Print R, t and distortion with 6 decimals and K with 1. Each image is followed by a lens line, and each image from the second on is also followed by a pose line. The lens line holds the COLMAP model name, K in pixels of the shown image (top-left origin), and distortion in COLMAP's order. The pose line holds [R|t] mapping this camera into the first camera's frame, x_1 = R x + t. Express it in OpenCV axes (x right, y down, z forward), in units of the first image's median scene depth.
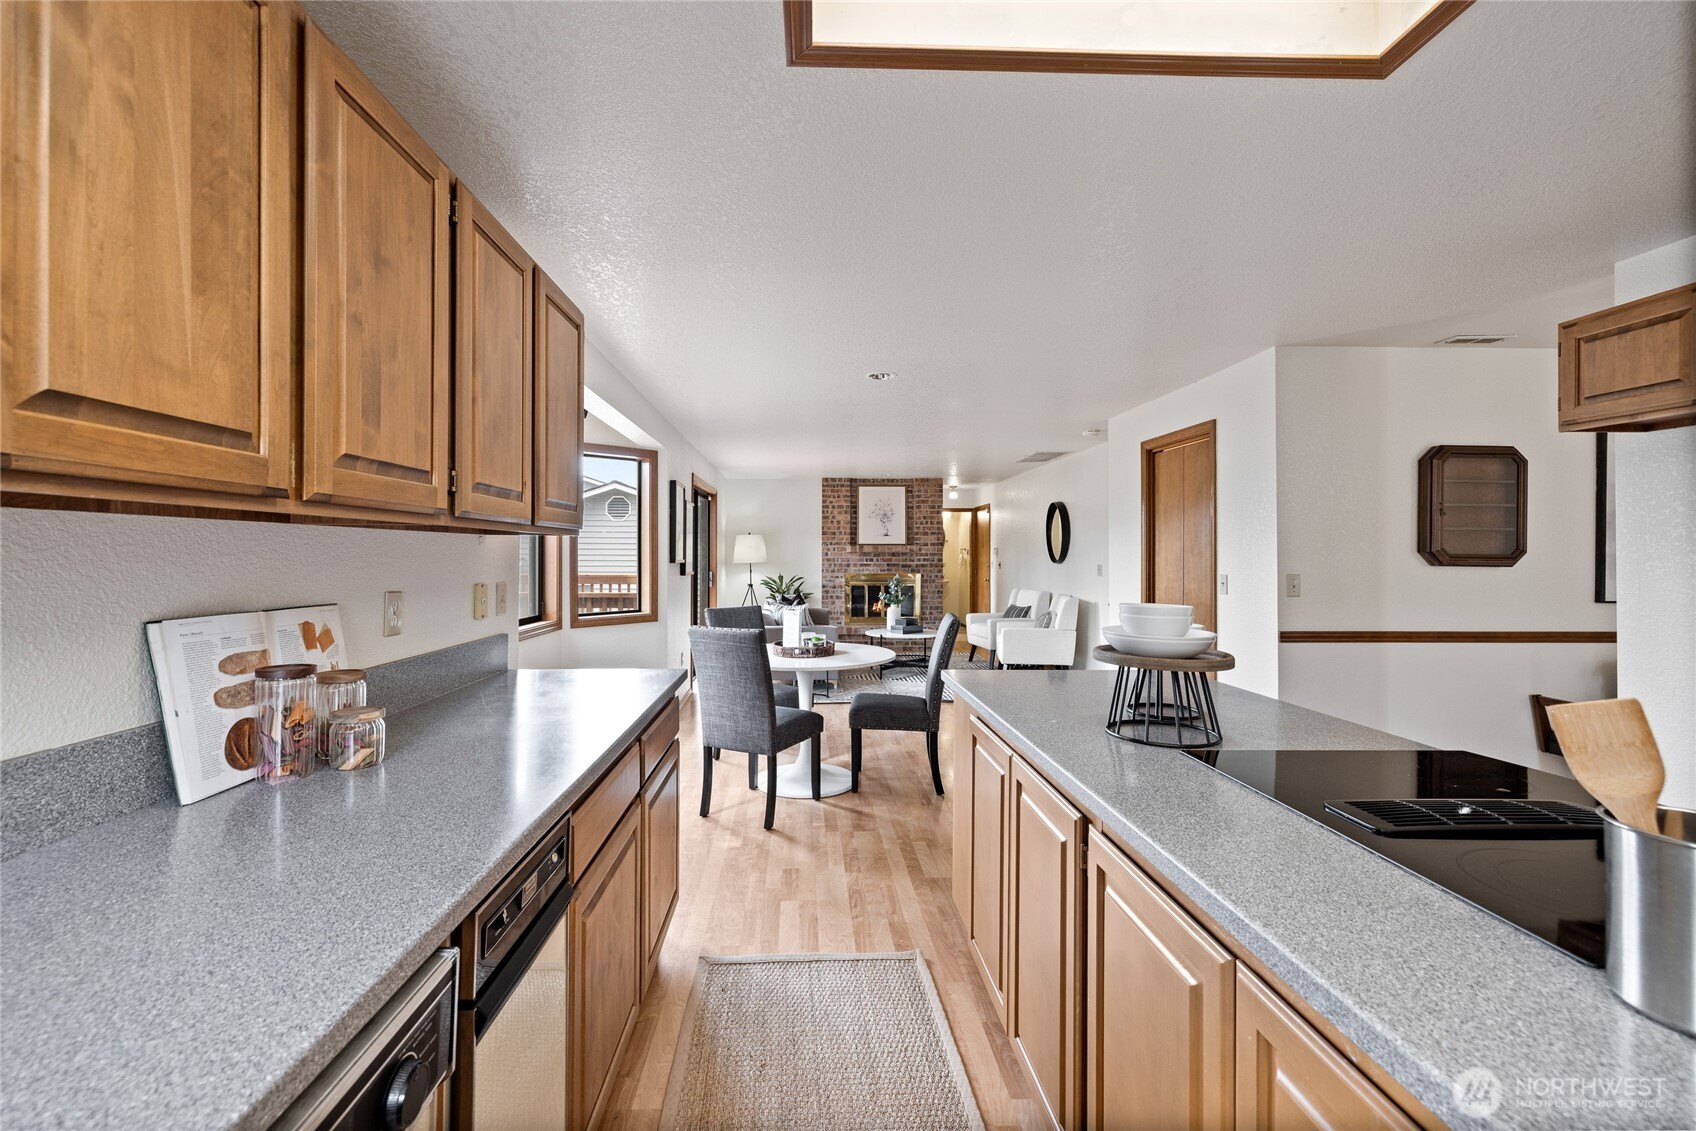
lens RADIAL K [[711.5, 0, 829.7], [0, 711.5, 555.1], [0, 0, 1]] dist [0.002224, 0.001329]
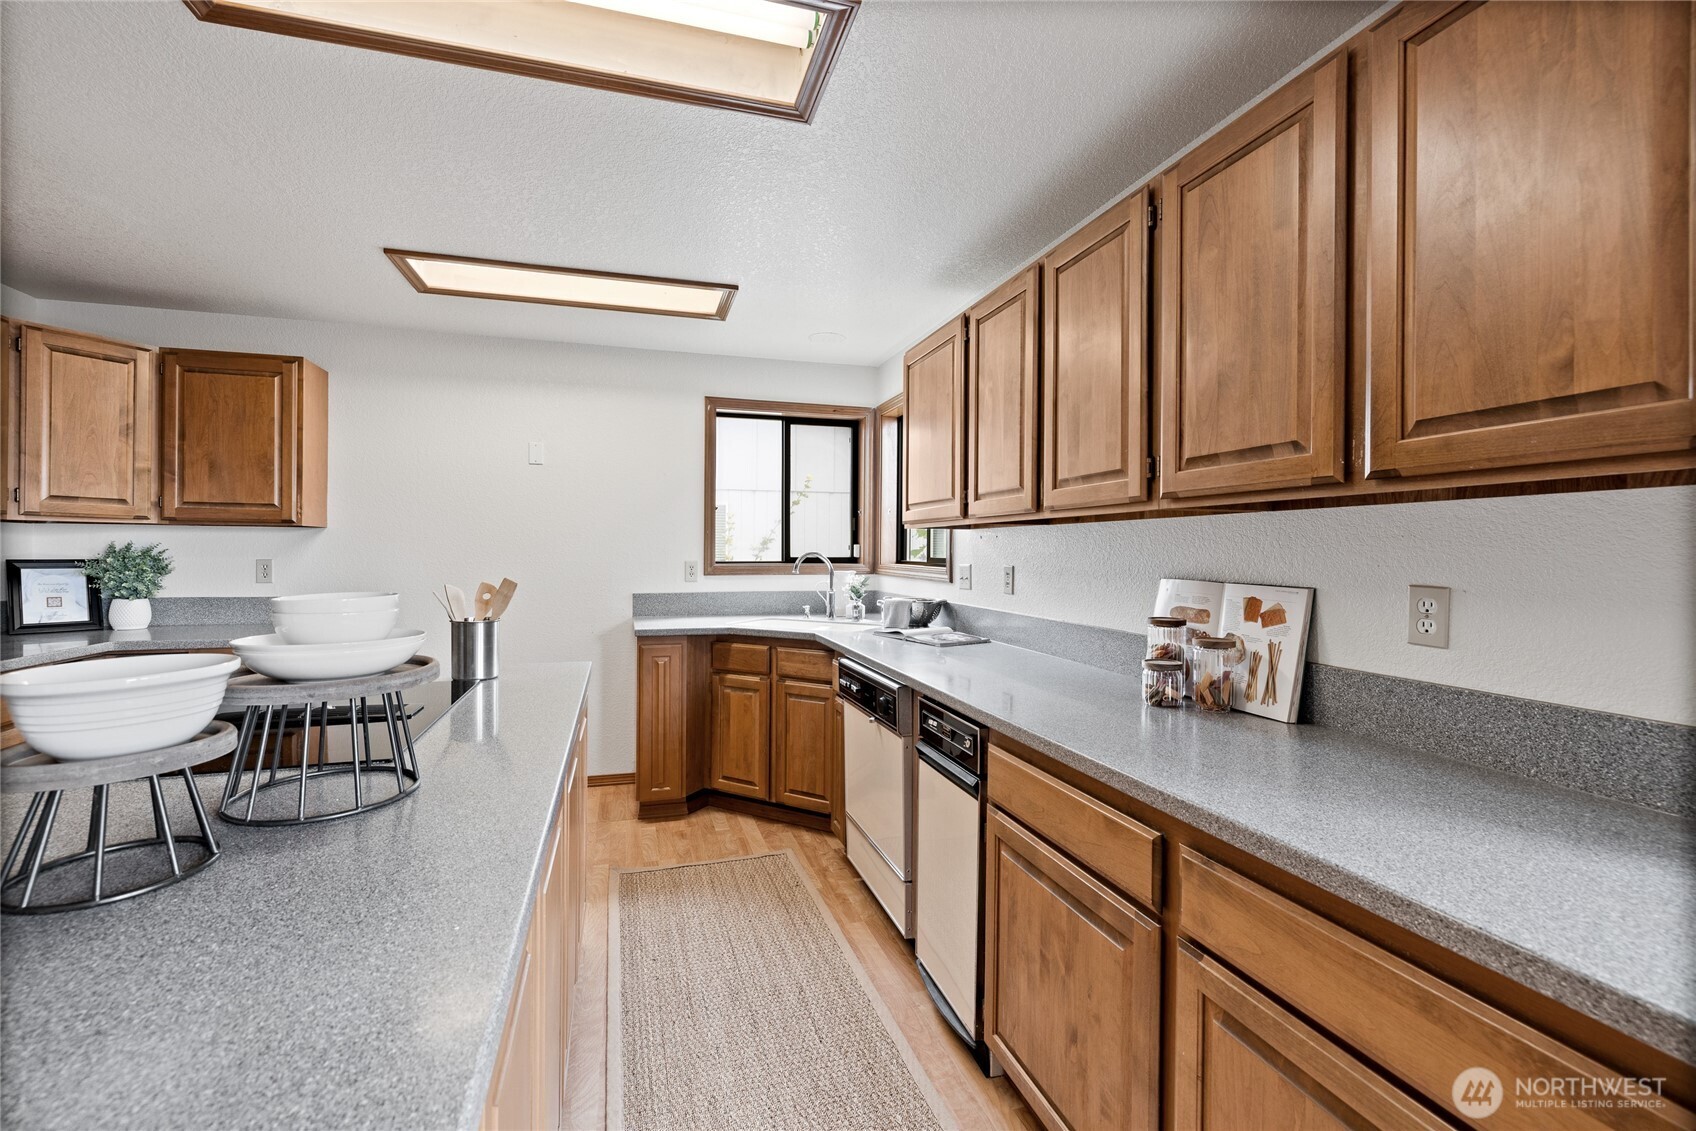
lens RADIAL K [[711.5, 0, 829.7], [0, 711.5, 555.1], [0, 0, 1]] dist [0.002224, 0.001329]
pose [[-0.970033, -0.009177, -0.242801, 0.036695], [-0.010371, 0.999940, 0.003640, 0.005331], [0.242753, 0.006049, -0.970069, 0.354167]]
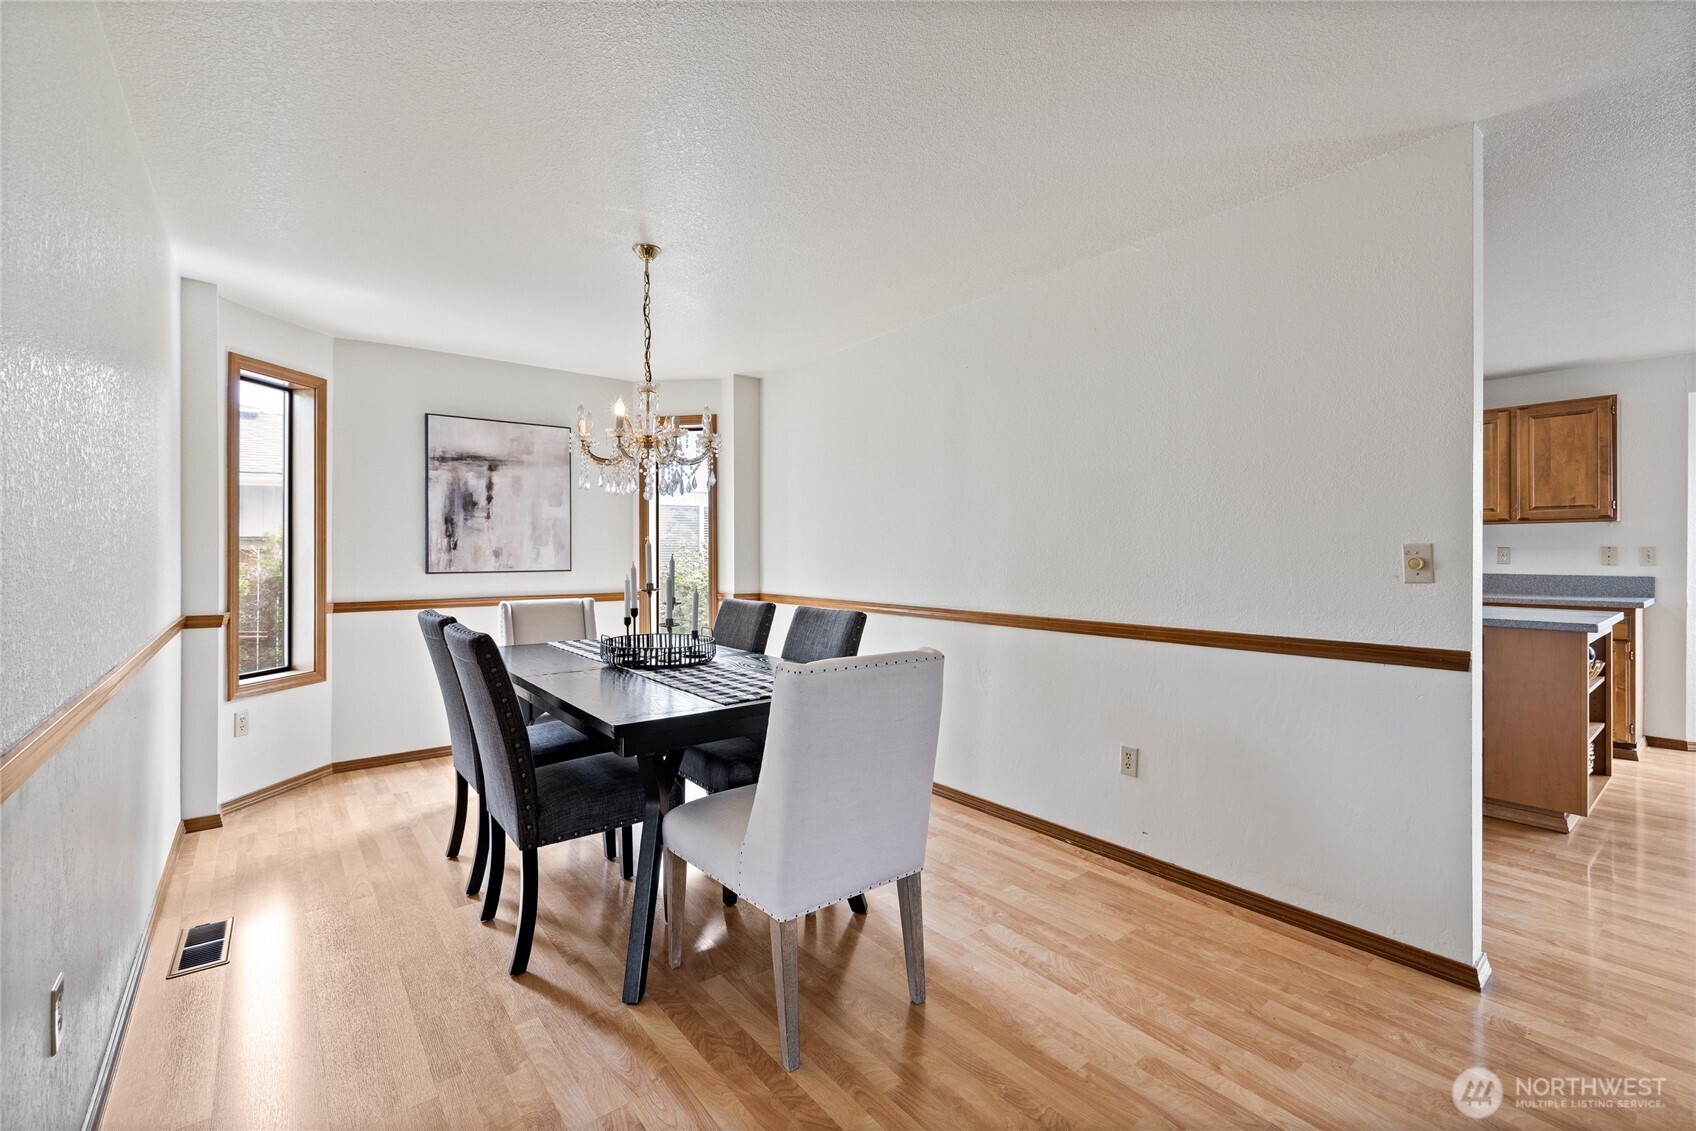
lens RADIAL K [[718.0, 0, 829.8], [0, 718.0, 552.5], [0, 0, 1]] dist [0.000274, -0.000145]
pose [[-0.811399, -0.002929, -0.584485, 0.681377], [-0.003186, 0.999995, -0.000589, 0.018211], [0.584484, 0.001384, -0.811404, 0.387363]]
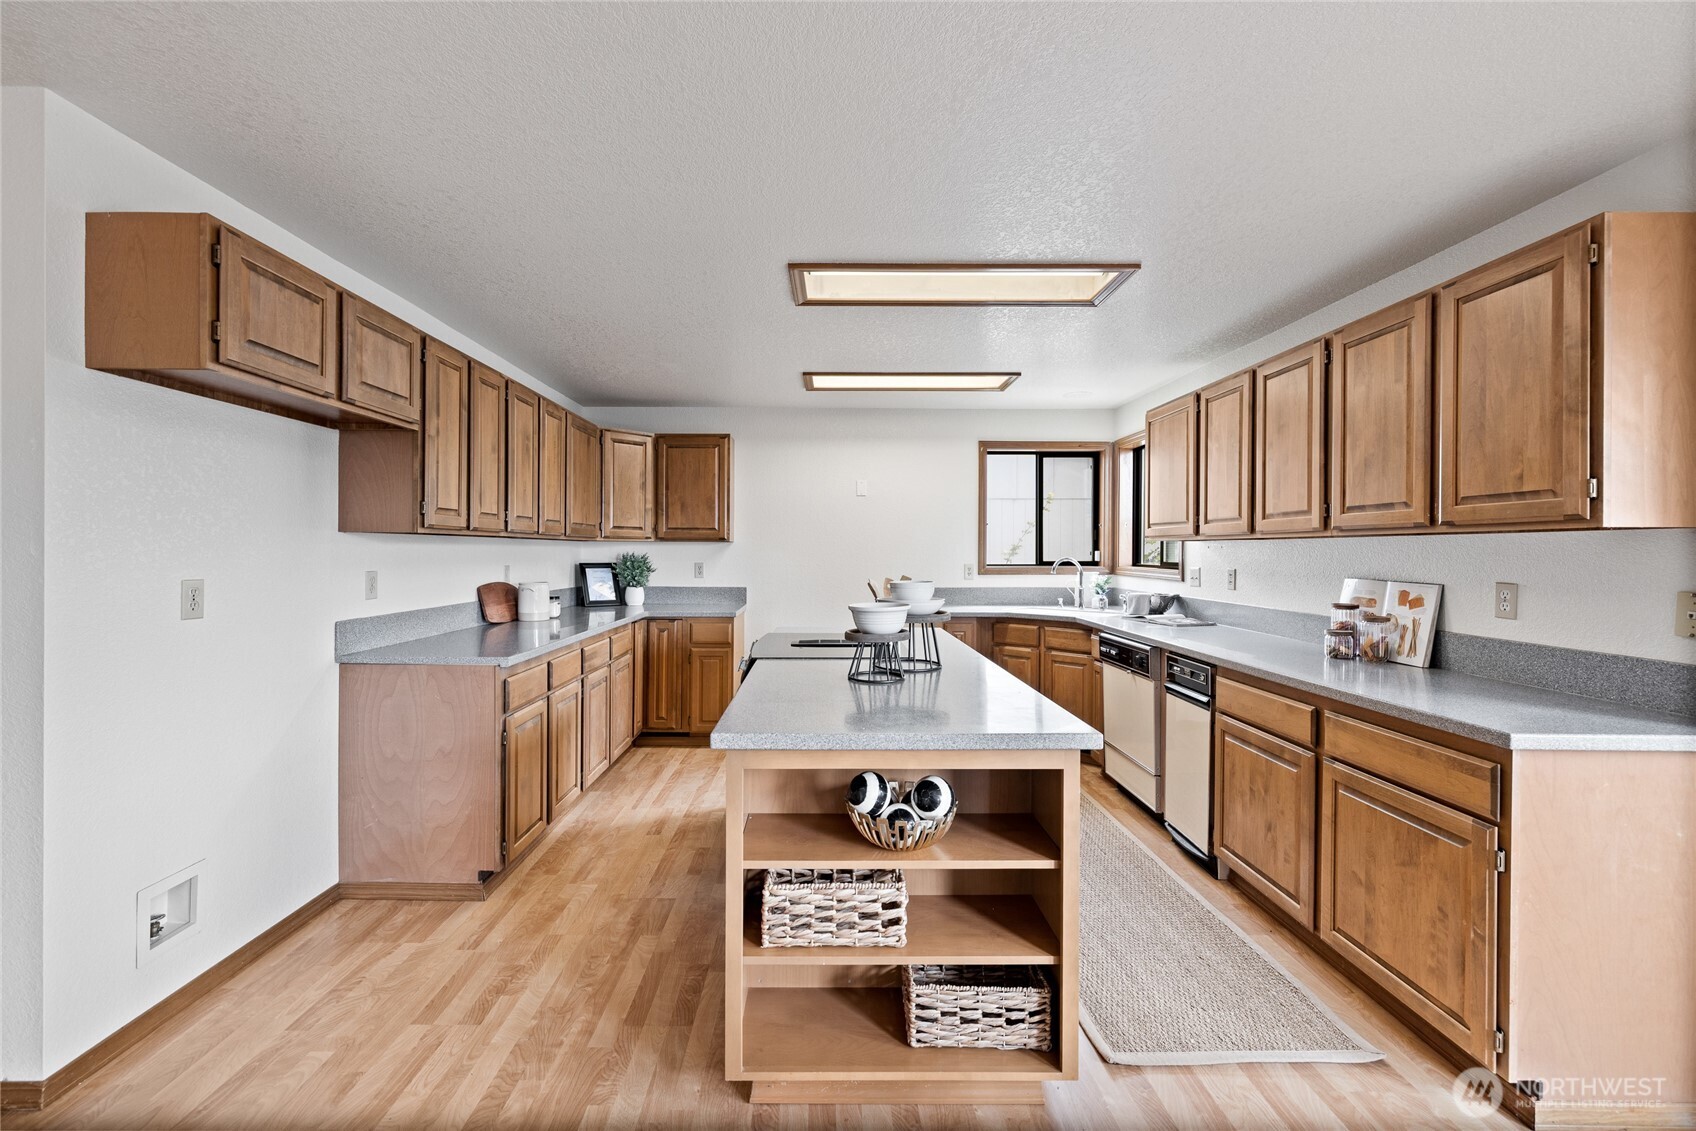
lens RADIAL K [[711.5, 0, 829.7], [0, 711.5, 555.1], [0, 0, 1]] dist [0.002224, 0.001329]
pose [[-0.999590, -0.007567, 0.027609, 0.120057], [-0.007406, 0.999955, 0.005943, 0.001027], [-0.027652, 0.005736, -0.999601, 0.515805]]
